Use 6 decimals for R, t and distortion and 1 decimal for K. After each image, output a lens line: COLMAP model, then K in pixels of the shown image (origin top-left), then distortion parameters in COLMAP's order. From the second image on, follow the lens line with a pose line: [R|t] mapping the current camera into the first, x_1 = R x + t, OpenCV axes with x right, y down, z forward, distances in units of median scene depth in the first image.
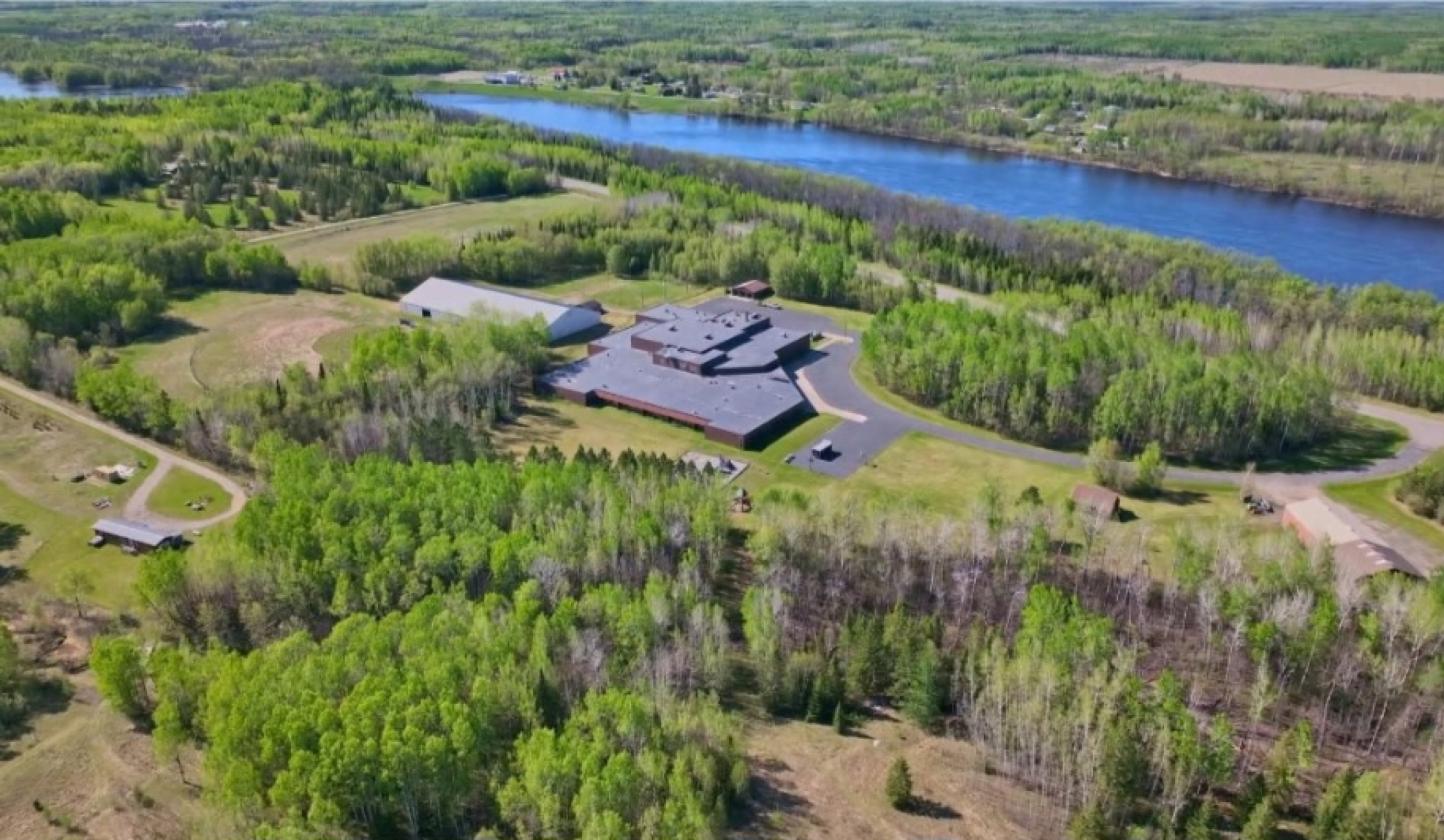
lens RADIAL K [[1118.3, 0, 722.0], [0, 1118.3, 420.0], [0, 0, 1]] dist [-0.008139, 0.010186]
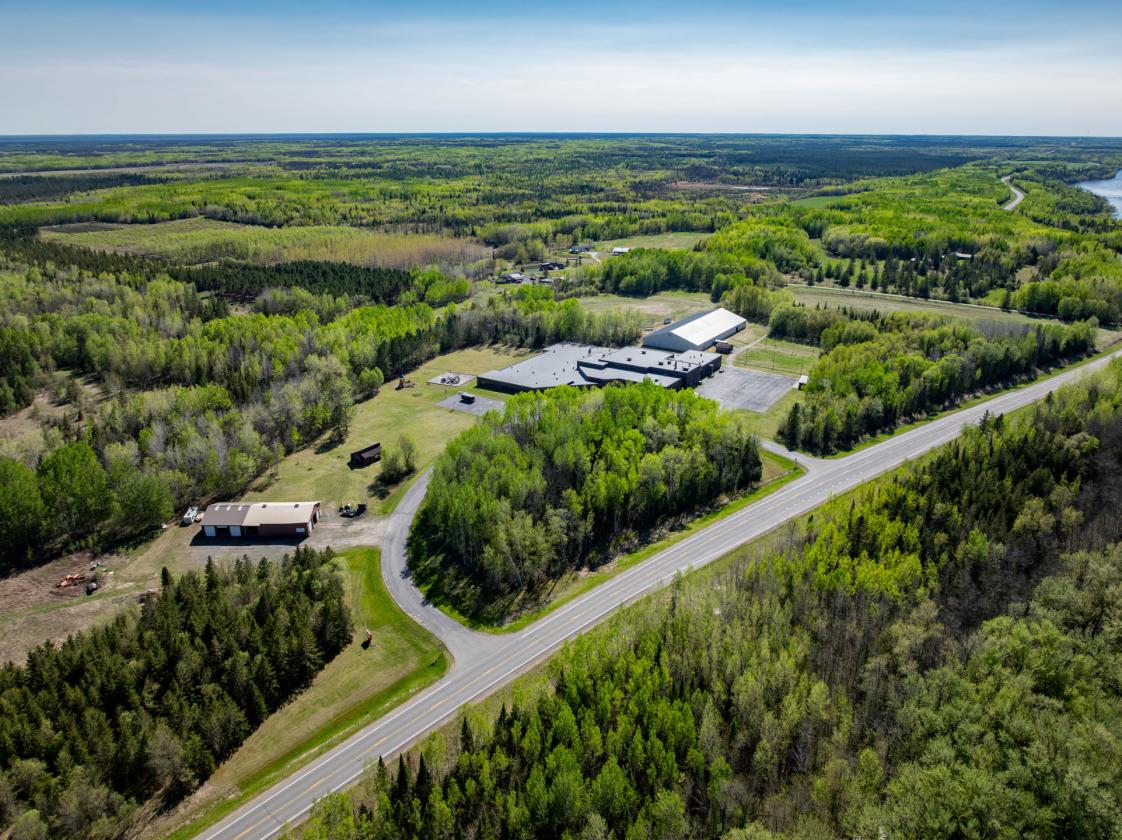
lens RADIAL K [[861.8, 0, 579.4], [0, 861.8, 421.3], [0, 0, 1]] dist [-0.027954, 0.005781]
pose [[-0.028918, 0.306356, -0.951478, 1.218410], [-0.367723, 0.881864, 0.295118, -0.356279], [0.929486, 0.358415, 0.087152, 0.982757]]
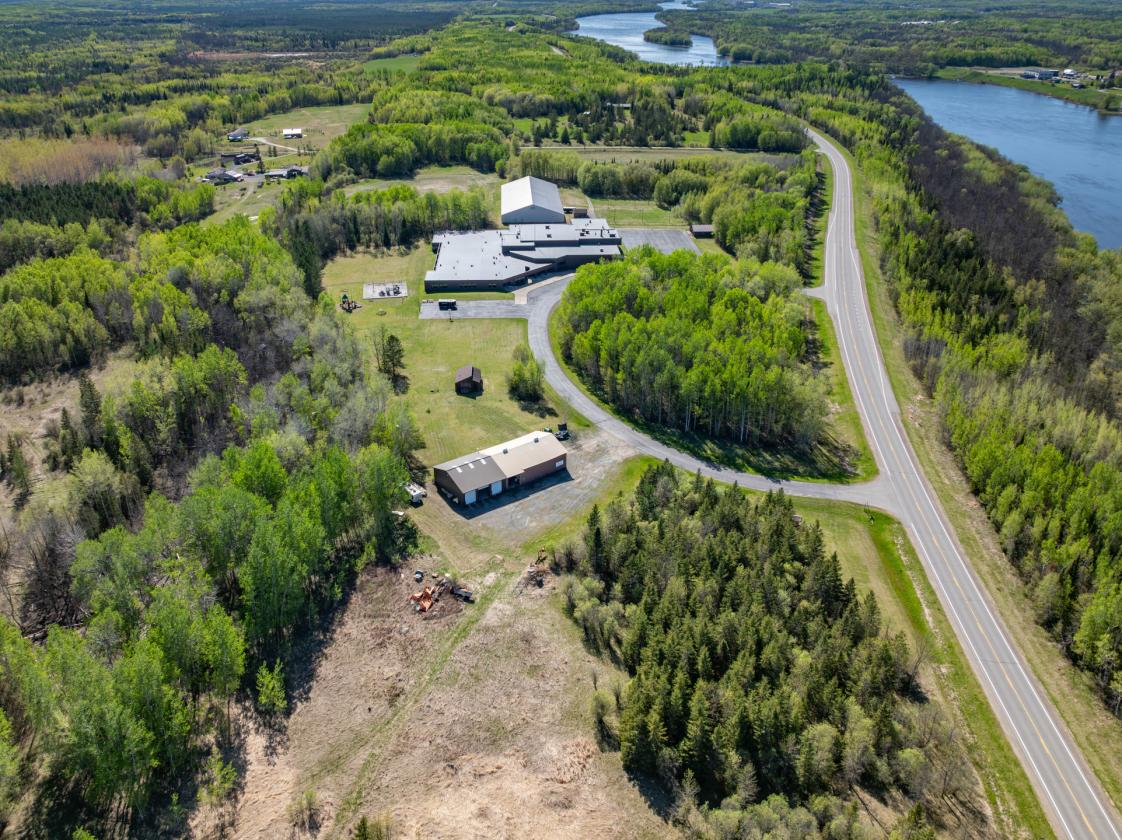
lens RADIAL K [[861.8, 0, 579.4], [0, 861.8, 421.3], [0, 0, 1]] dist [-0.027954, 0.005781]
pose [[0.555149, 0.360368, -0.749629, 1.024111], [-0.289902, 0.928584, 0.231706, -0.133457], [0.779593, 0.088687, 0.619975, 0.398616]]
